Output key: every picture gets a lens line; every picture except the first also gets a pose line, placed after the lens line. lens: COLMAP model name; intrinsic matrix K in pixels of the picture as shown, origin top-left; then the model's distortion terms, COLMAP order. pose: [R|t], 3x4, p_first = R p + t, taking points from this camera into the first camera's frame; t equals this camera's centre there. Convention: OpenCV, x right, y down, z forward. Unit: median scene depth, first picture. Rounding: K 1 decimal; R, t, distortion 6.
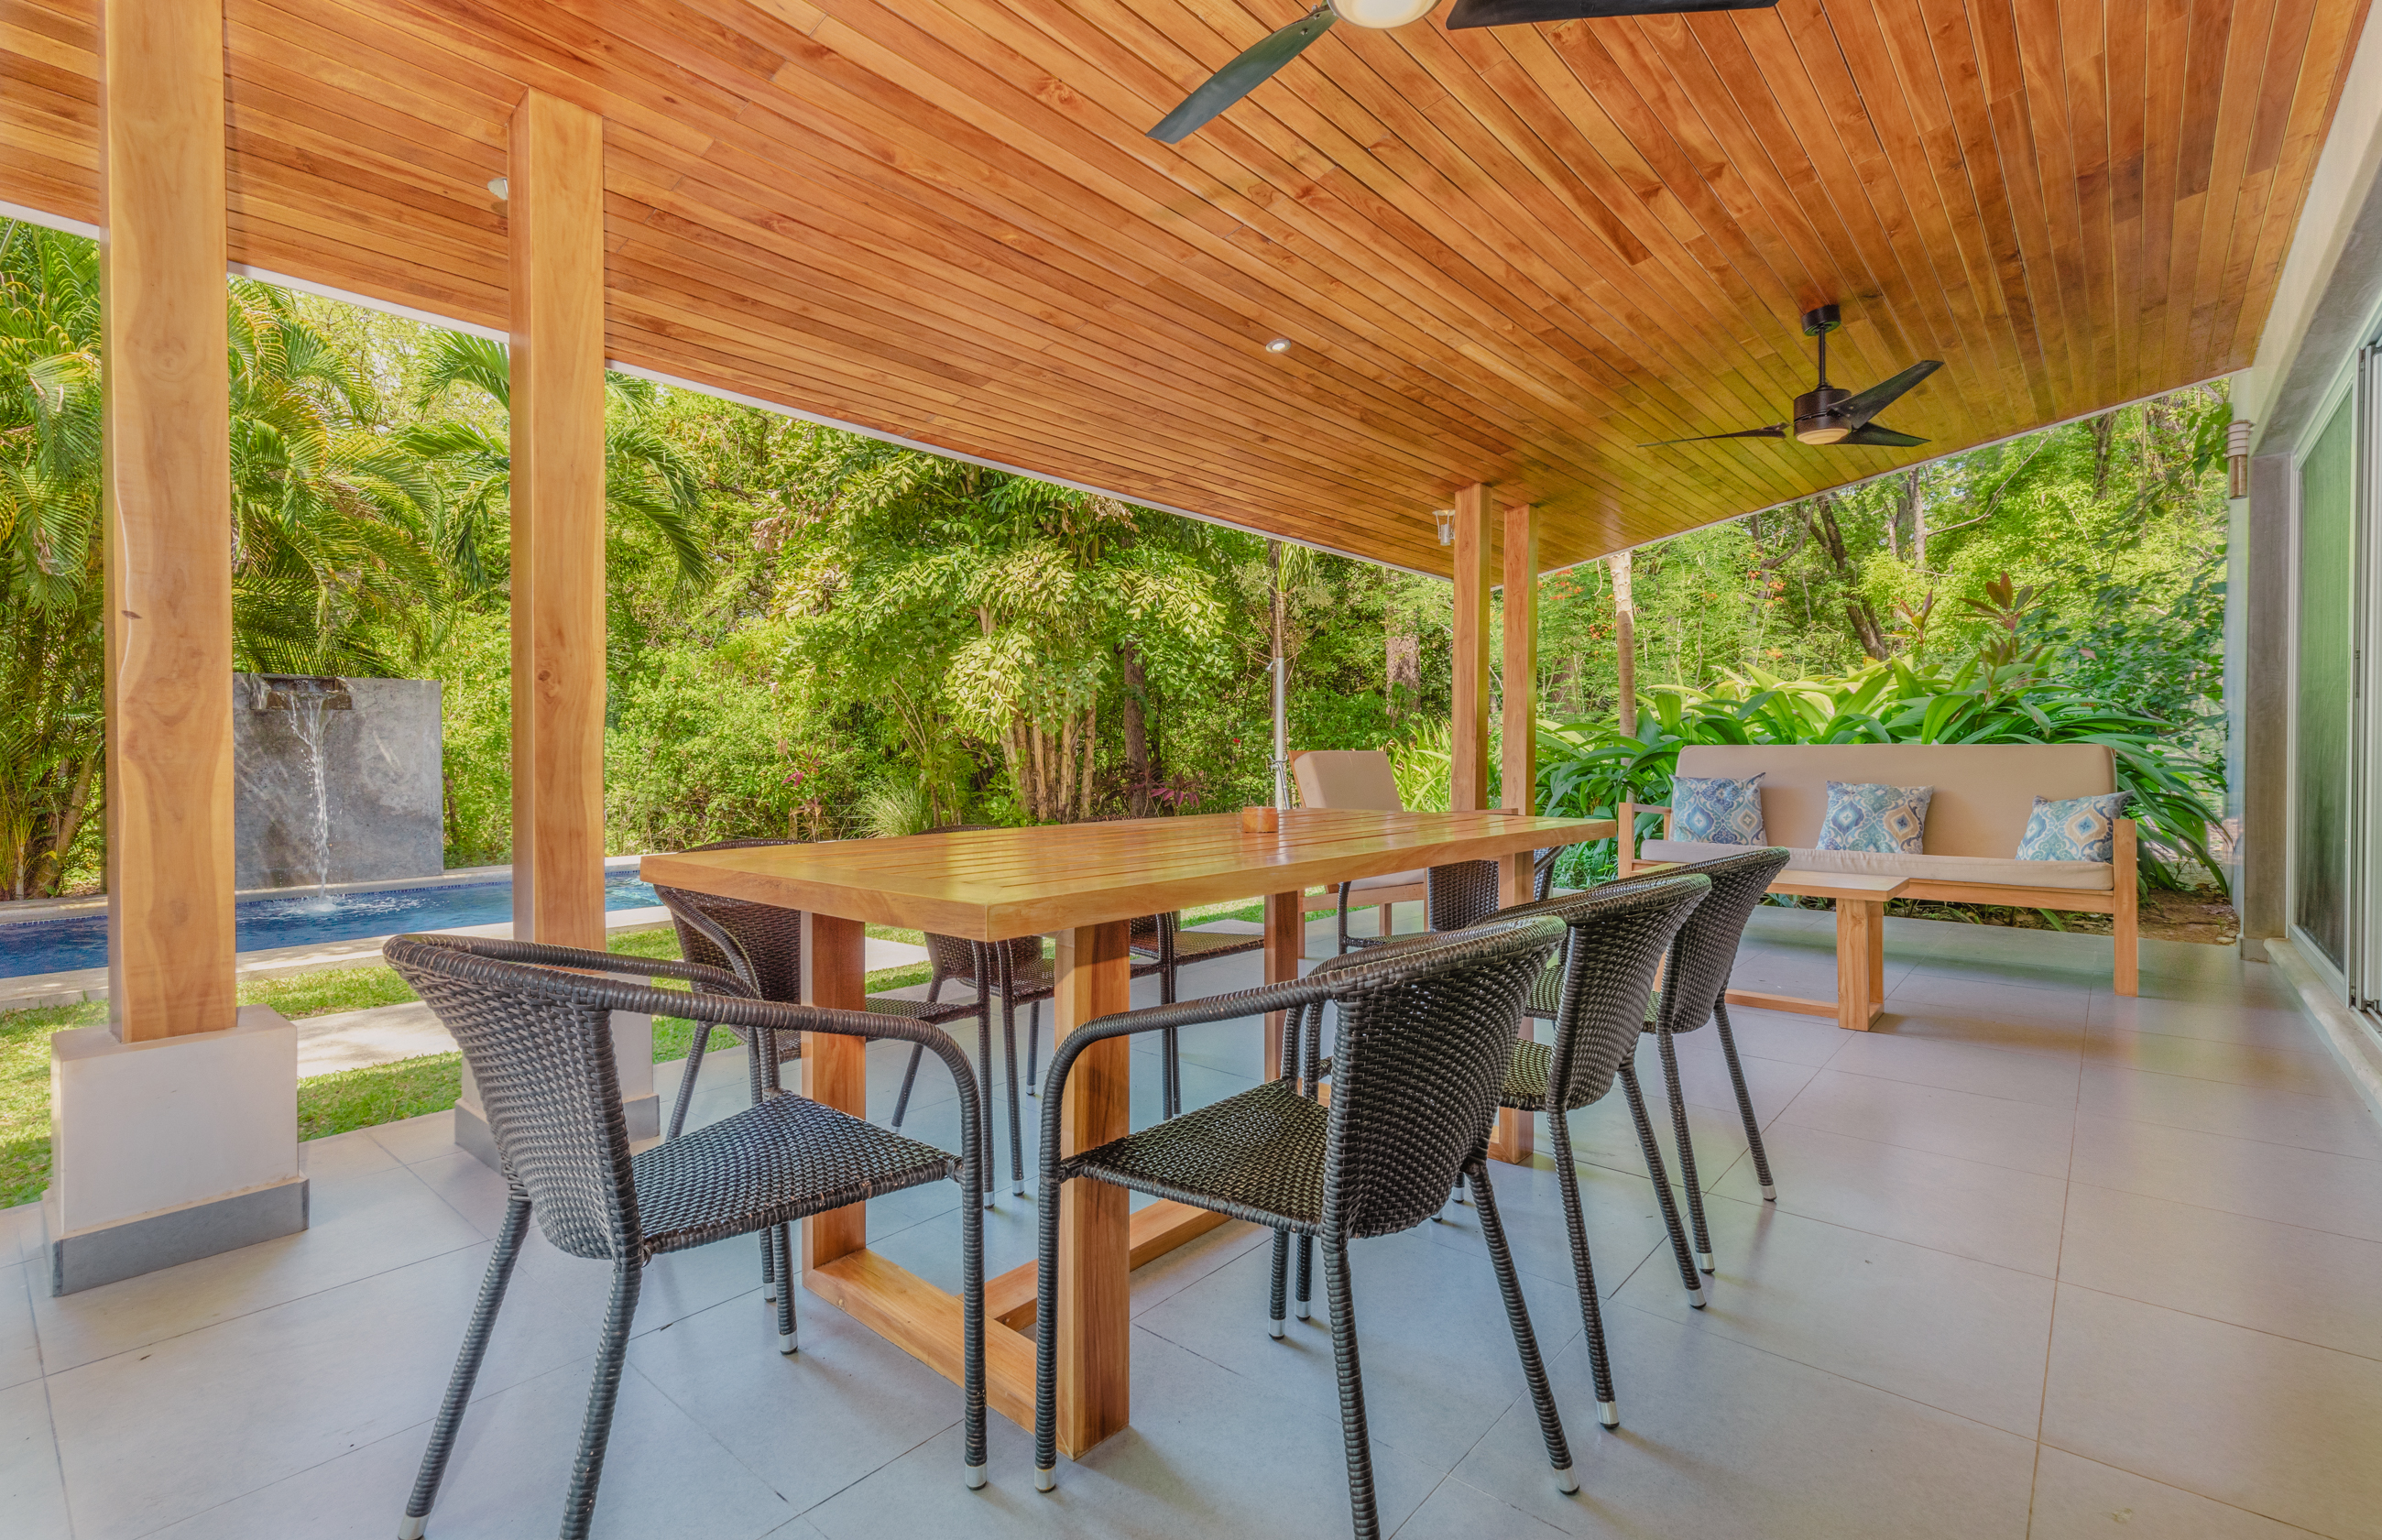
lens RADIAL K [[1068.6, 0, 1191.0], [0, 1068.6, 770.0], [0, 0, 1]] dist [0.016620, -0.000089]
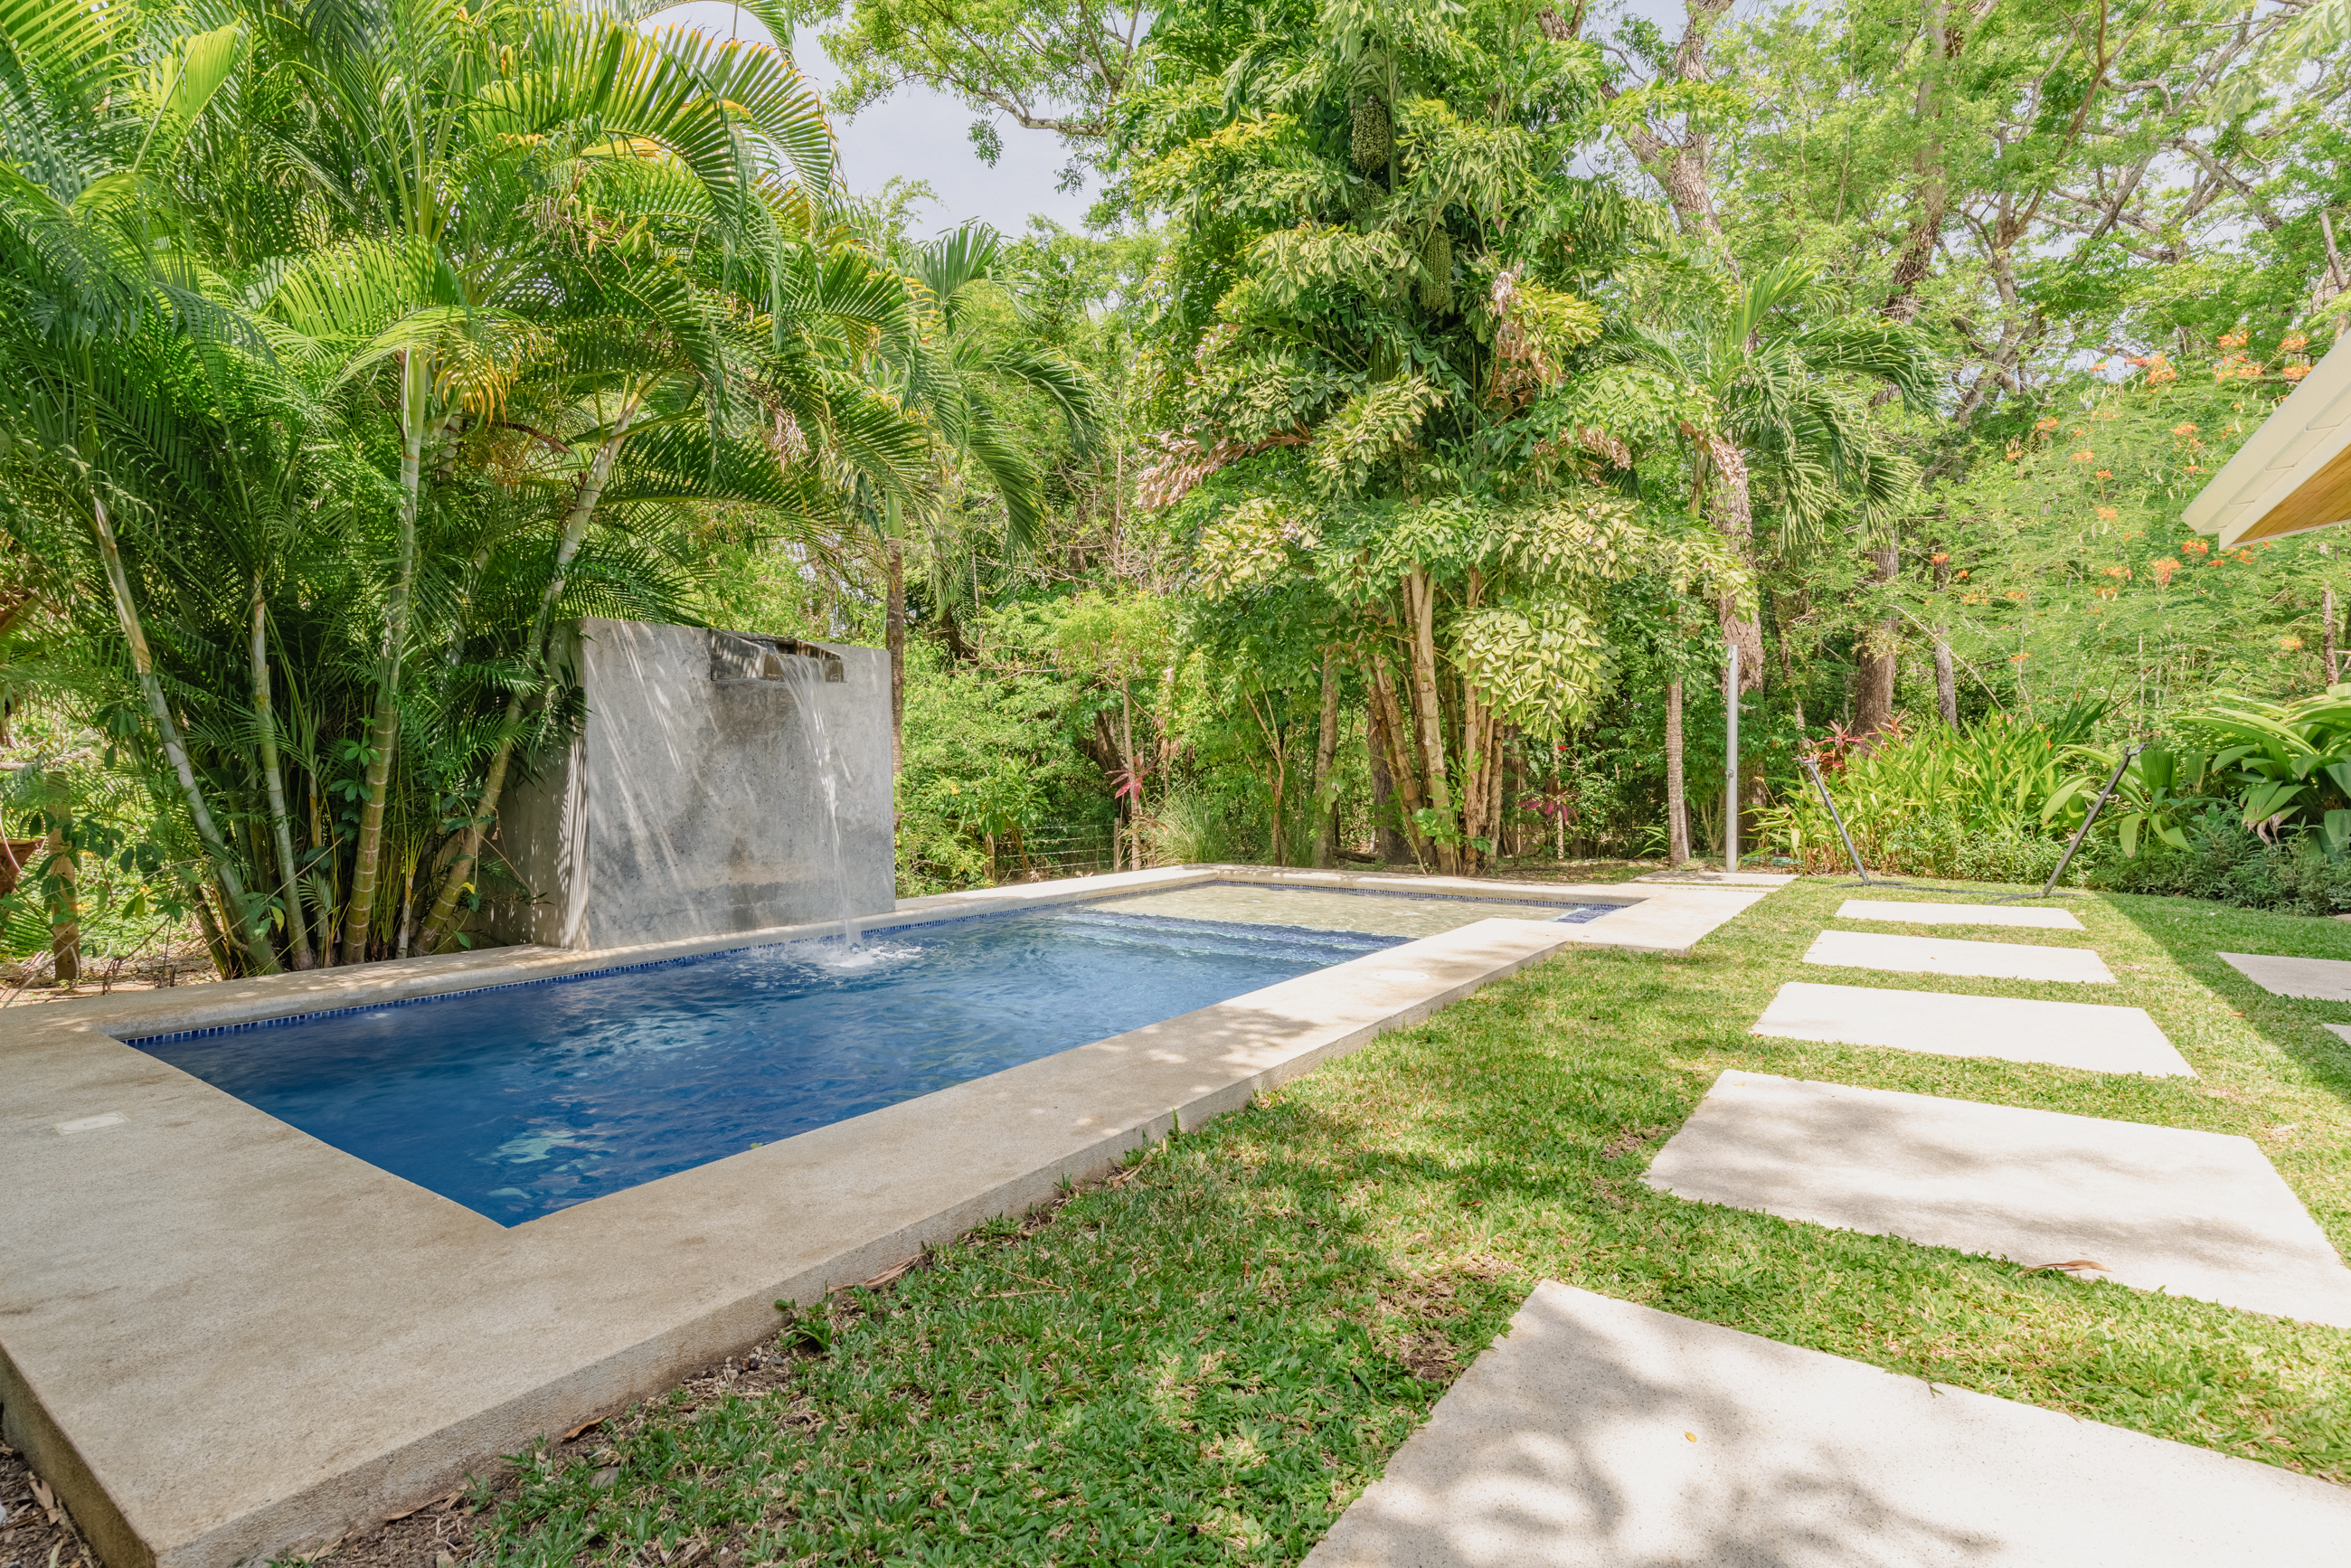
lens RADIAL K [[1060.6, 0, 1175.5], [0, 1060.6, 784.0], [0, 0, 1]] dist [0.025212, 0.000084]
pose [[0.994376, 0.004483, 0.105810, -0.506536], [-0.003108, 0.999909, -0.013150, 0.016752], [-0.105859, 0.012747, 0.994299, 0.232154]]
